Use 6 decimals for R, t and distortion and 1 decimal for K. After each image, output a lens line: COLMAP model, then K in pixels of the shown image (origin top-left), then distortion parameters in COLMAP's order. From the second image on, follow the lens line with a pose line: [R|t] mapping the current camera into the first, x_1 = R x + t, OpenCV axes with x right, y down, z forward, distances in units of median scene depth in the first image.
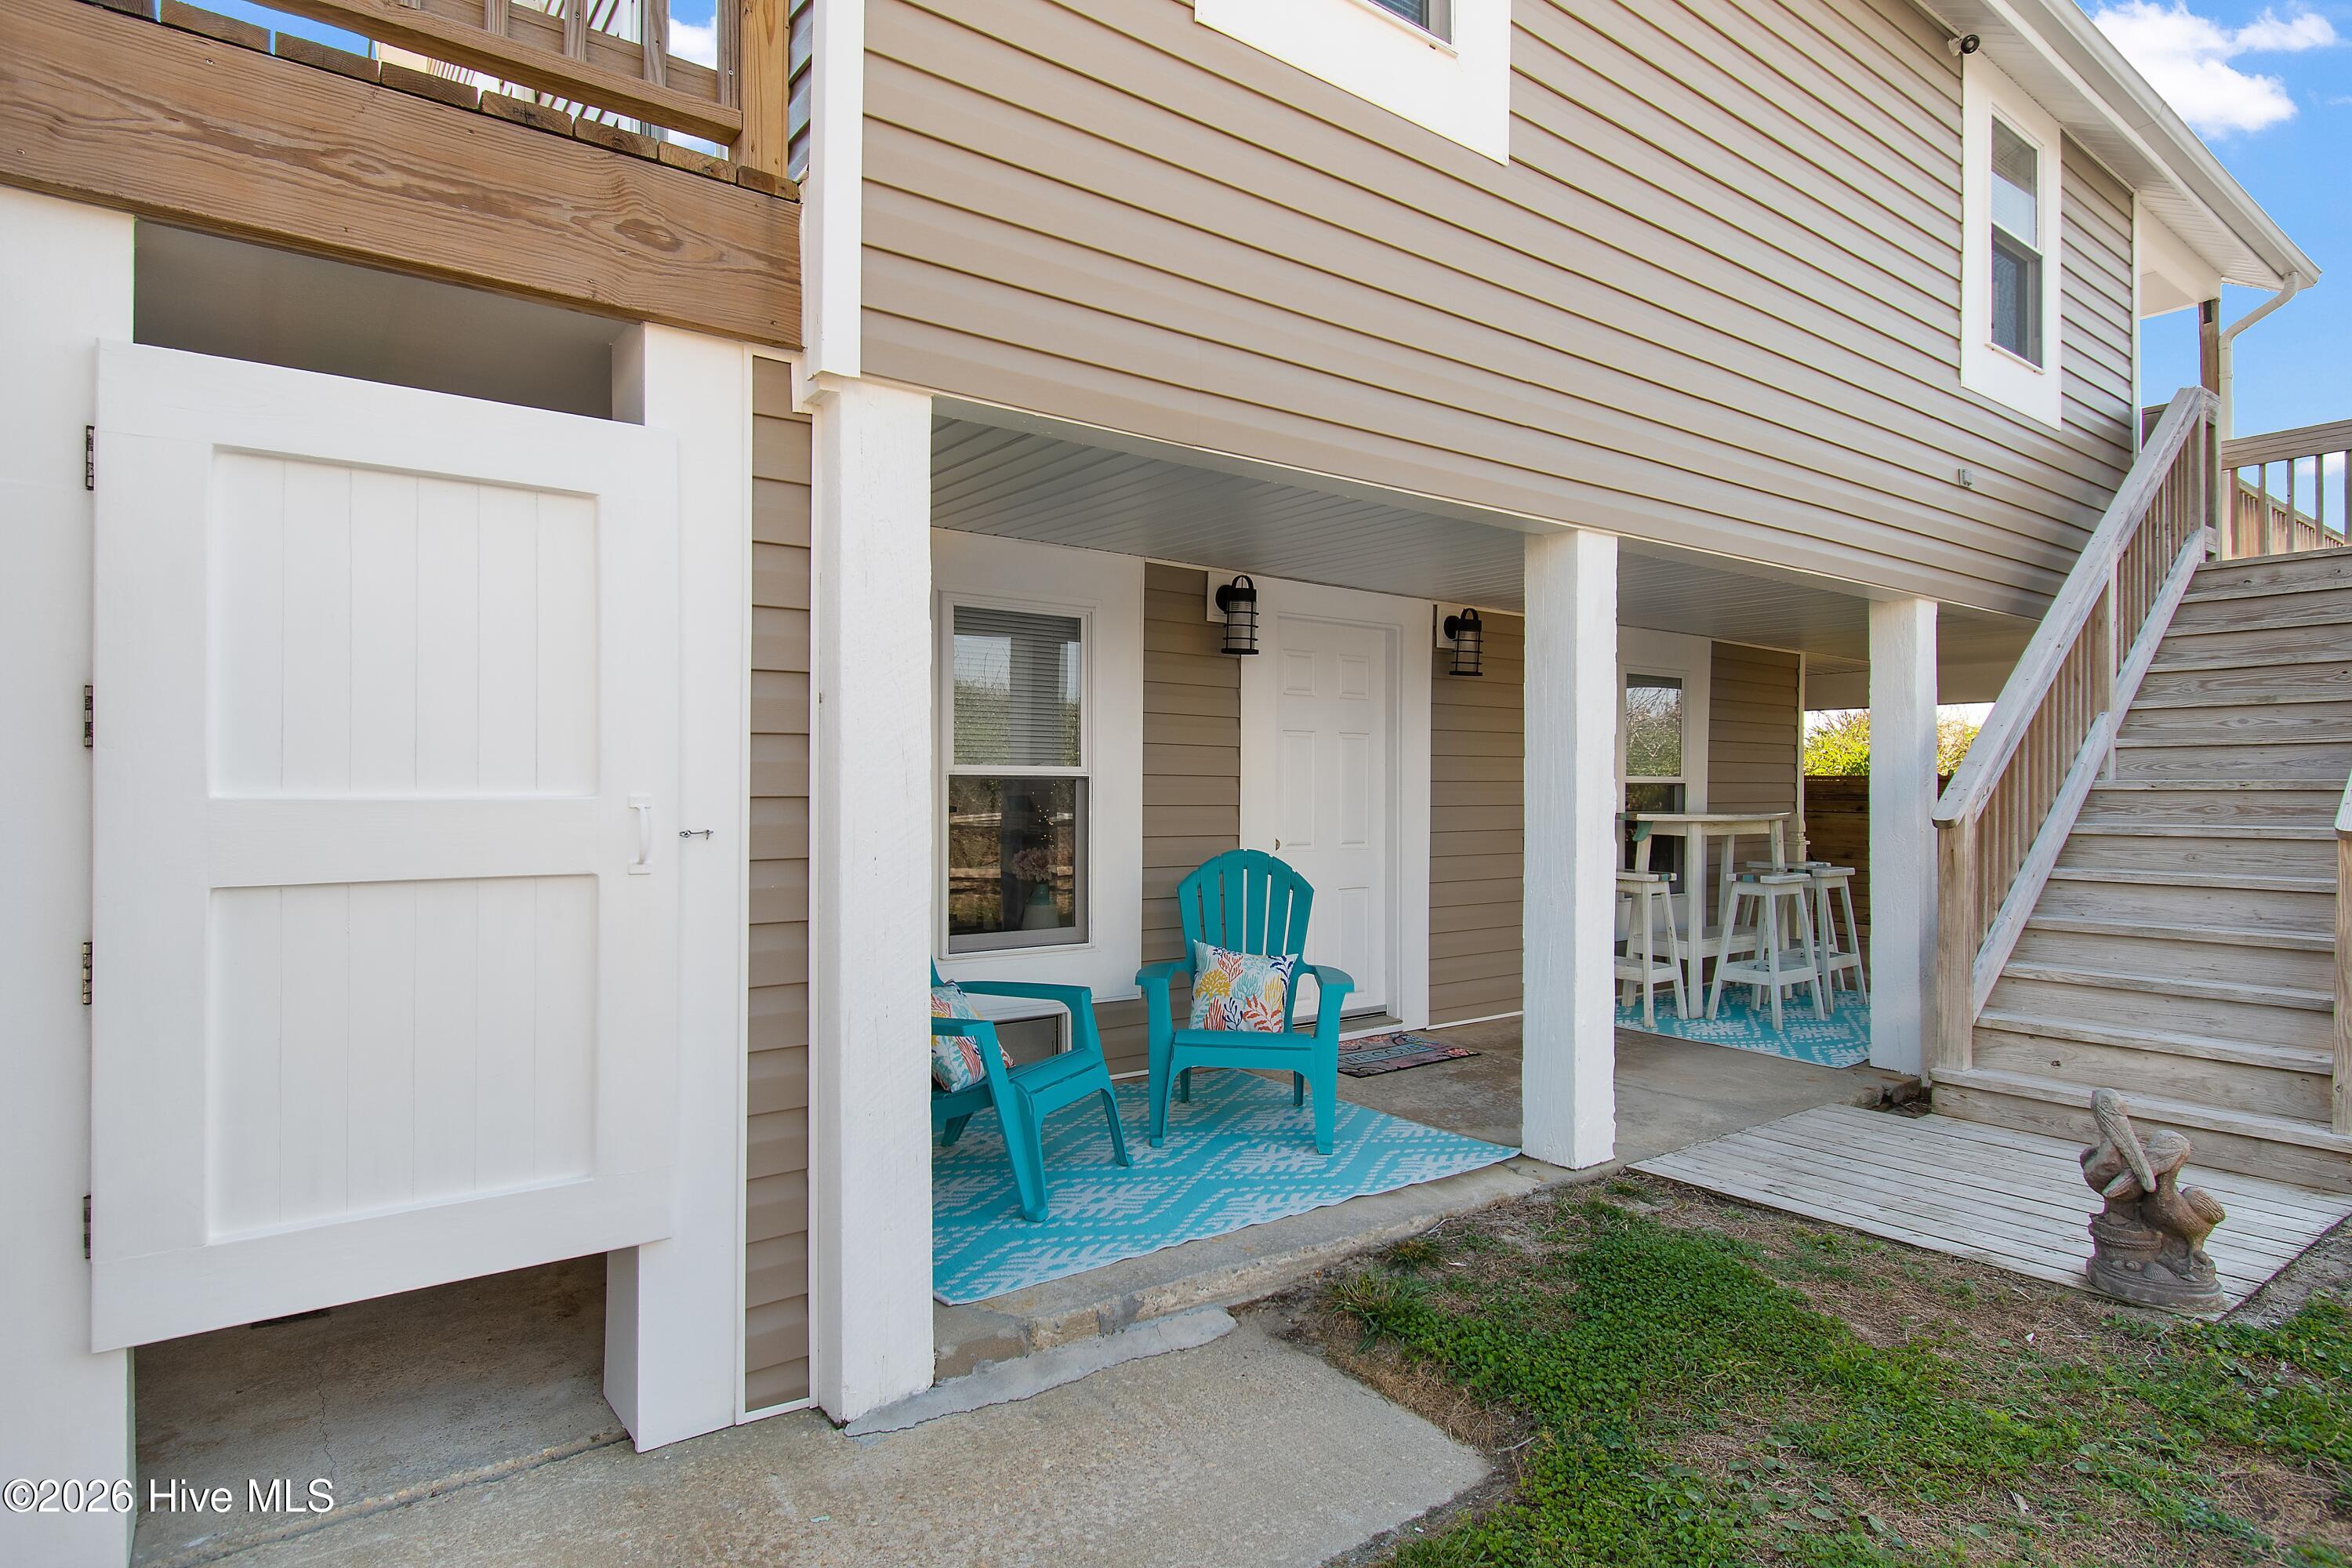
lens RADIAL K [[1252.1, 0, 1176.0], [0, 1252.1, 784.0], [0, 0, 1]] dist [-0.001324, -0.000043]
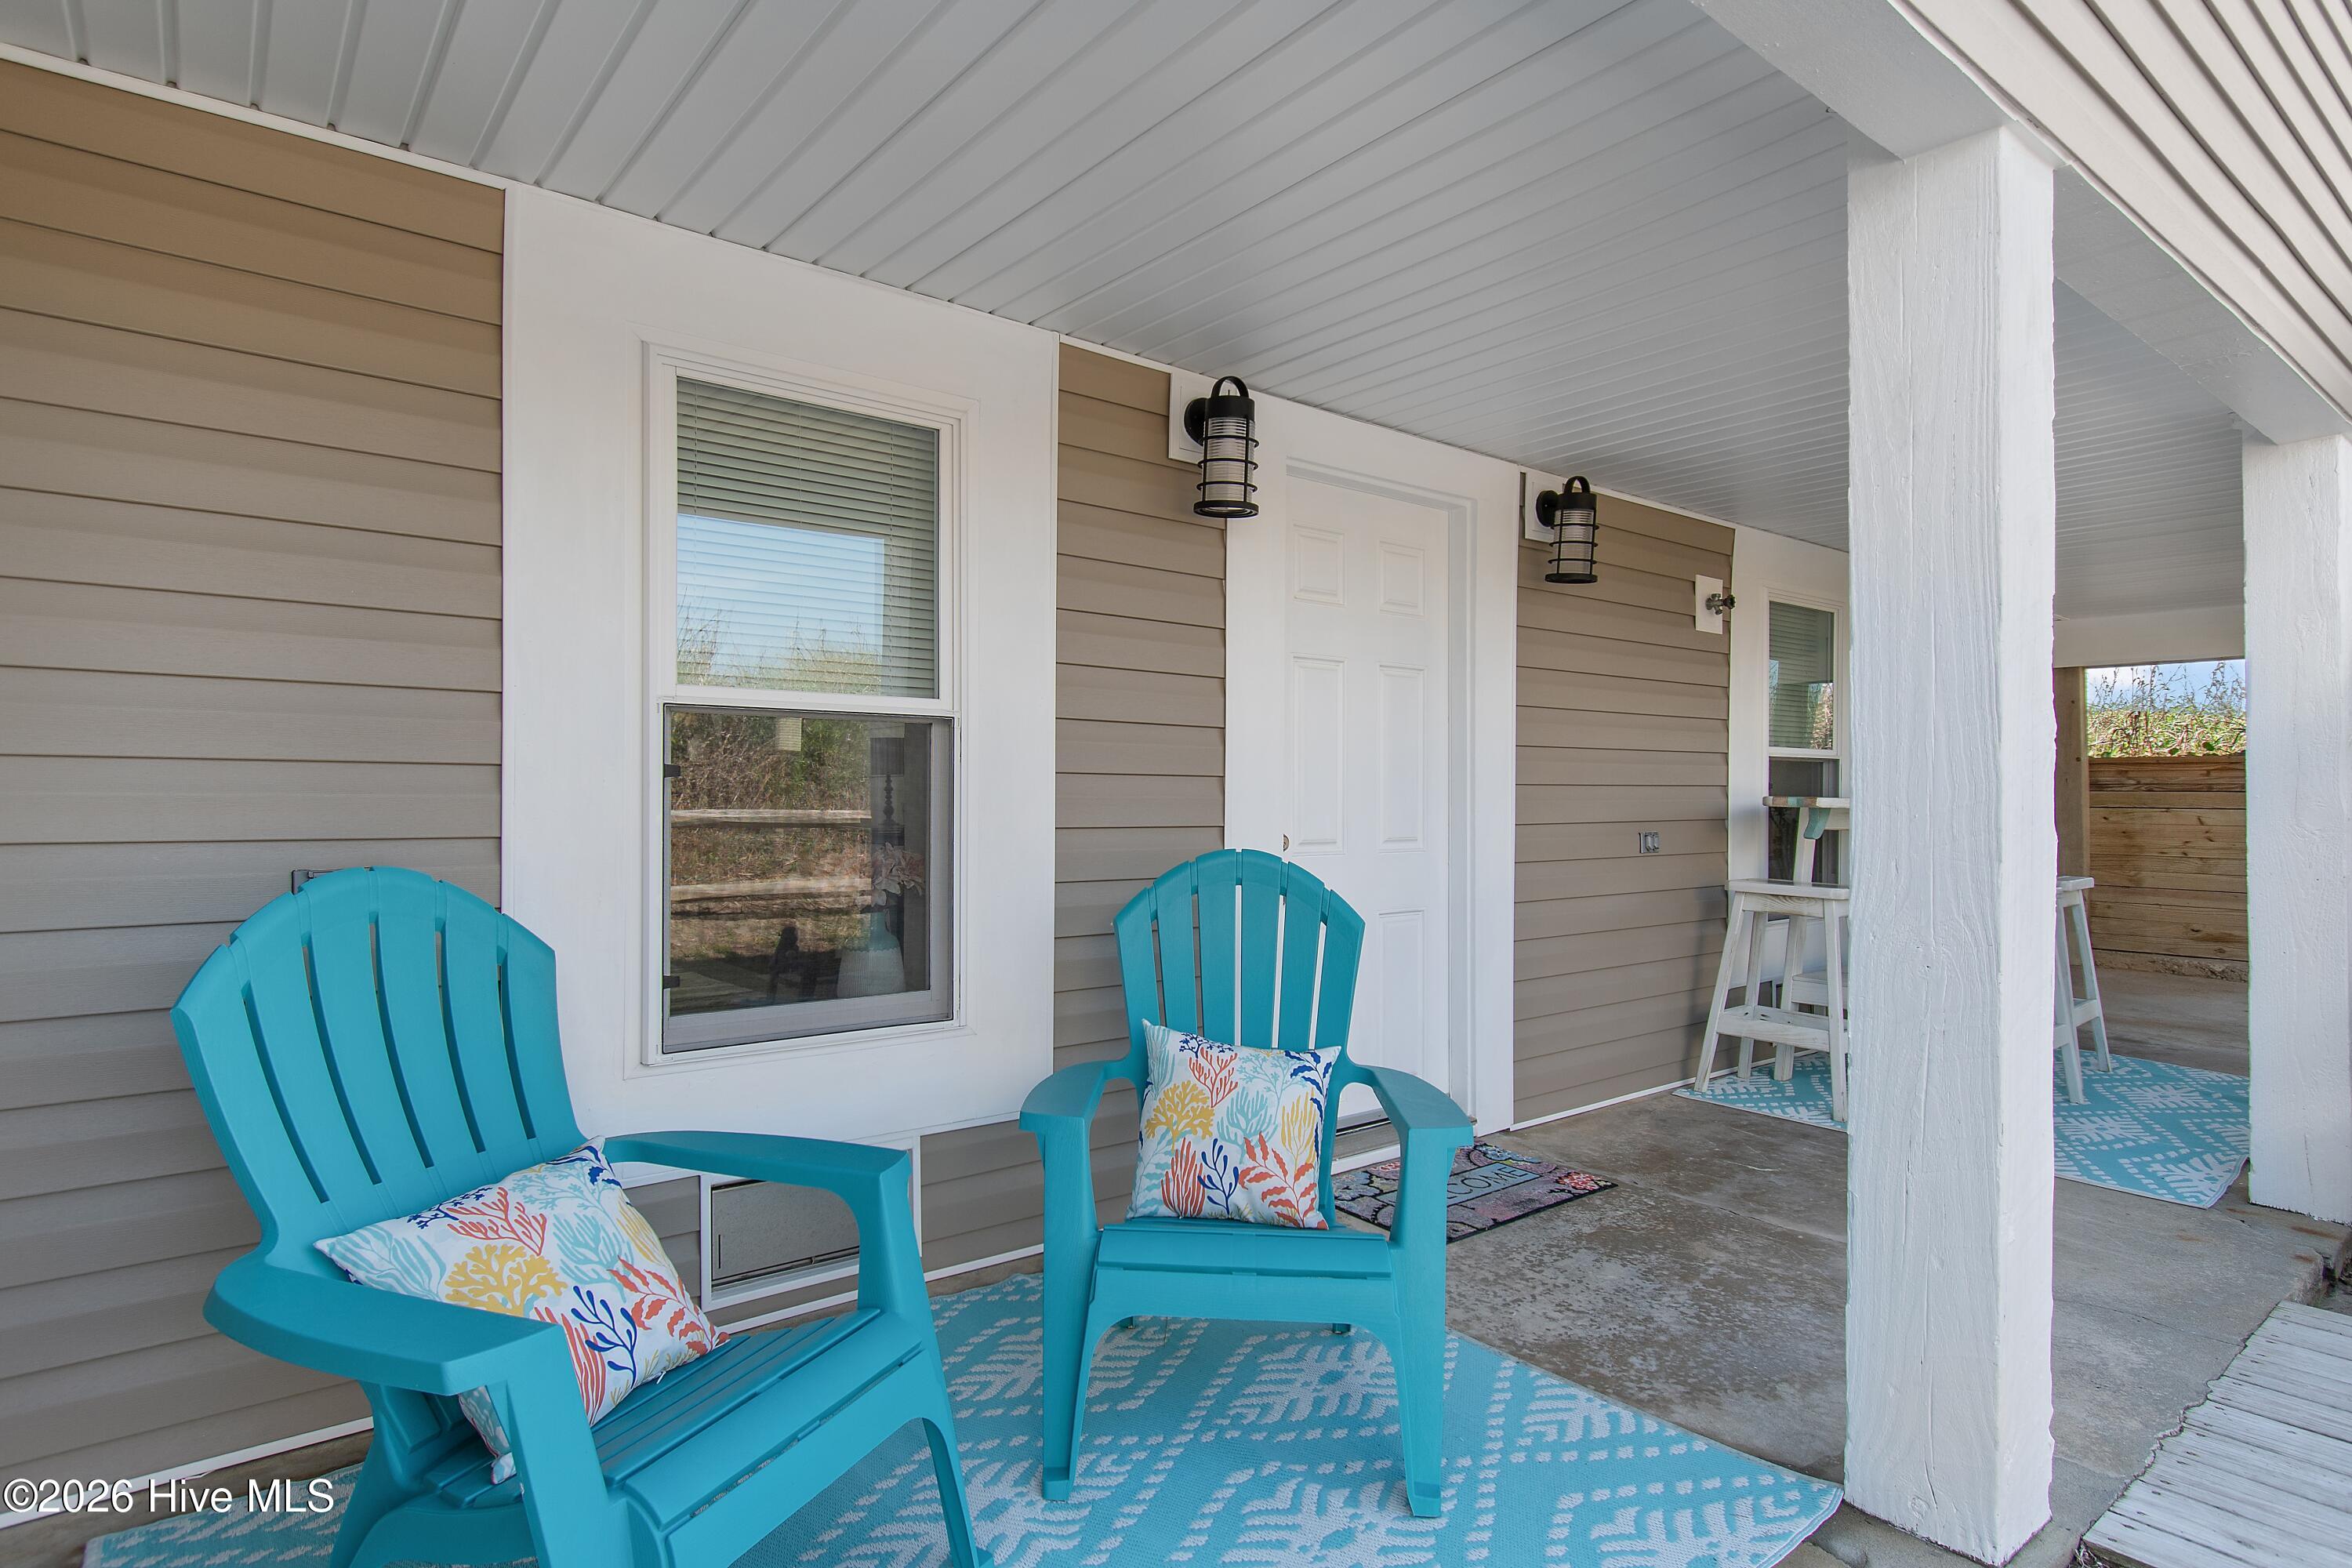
lens RADIAL K [[1252.1, 0, 1176.0], [0, 1252.1, 784.0], [0, 0, 1]] dist [-0.001324, -0.000043]
pose [[0.999613, 0.000509, 0.027805, 0.012610], [-0.000389, 0.999991, -0.004301, 0.025721], [-0.027807, 0.004288, 0.999604, 0.447378]]
